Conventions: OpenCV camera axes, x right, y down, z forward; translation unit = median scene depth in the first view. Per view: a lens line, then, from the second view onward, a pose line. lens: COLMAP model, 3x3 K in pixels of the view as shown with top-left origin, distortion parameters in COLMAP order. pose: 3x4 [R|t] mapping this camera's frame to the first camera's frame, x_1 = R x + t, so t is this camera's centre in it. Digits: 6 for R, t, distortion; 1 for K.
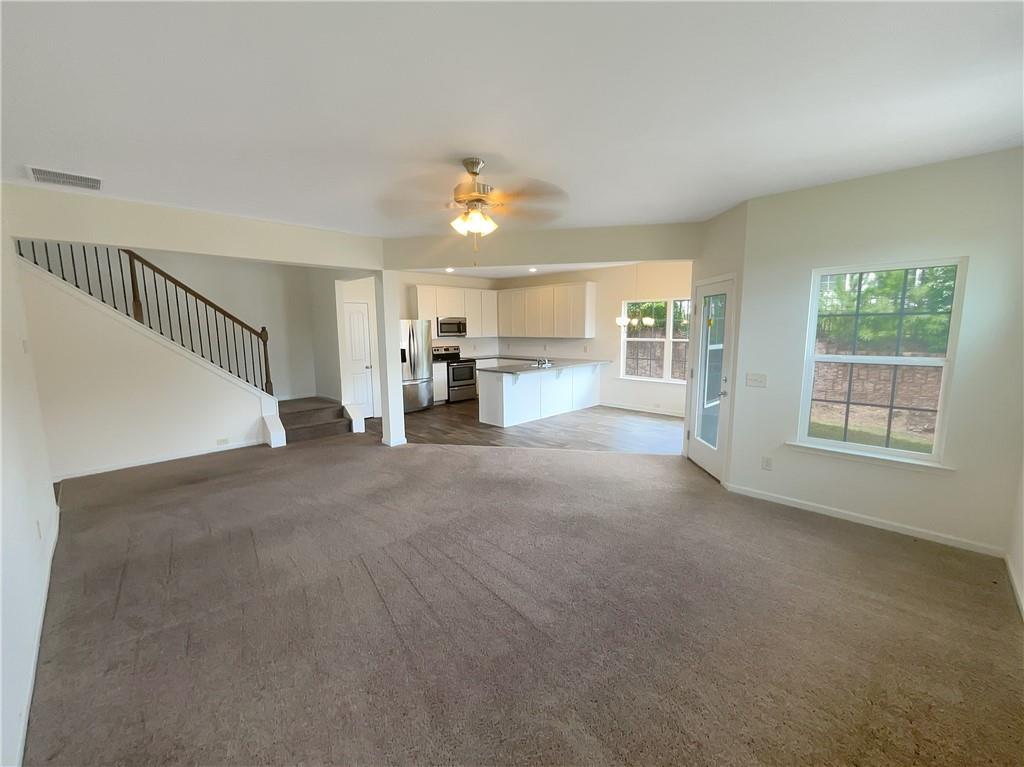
lens RADIAL K [[415.8, 0, 518.0], [0, 415.8, 382.8], [0, 0, 1]] dist [0.002464, 0.001654]
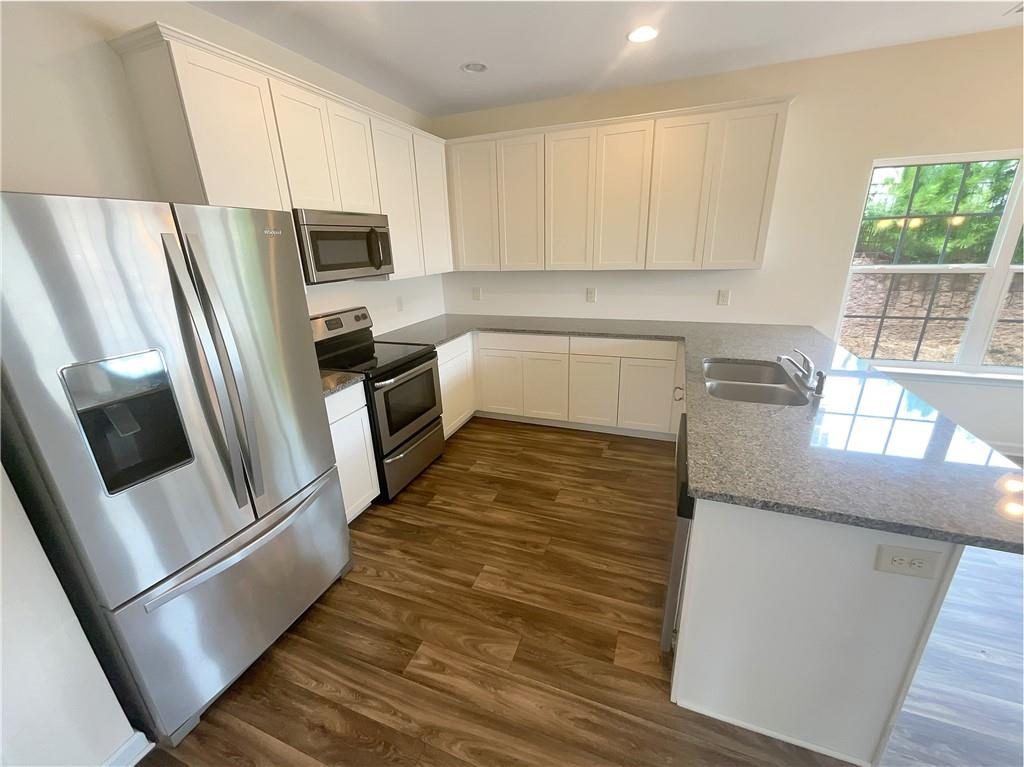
lens RADIAL K [[415.8, 0, 514.2], [0, 415.8, 382.6], [0, 0, 1]] dist [0.002464, 0.001654]
pose [[0.908023, -0.150894, 0.390802, -0.178764], [0.076052, 0.976752, 0.200430, -0.089993], [-0.411960, -0.152274, 0.898388, 0.665579]]
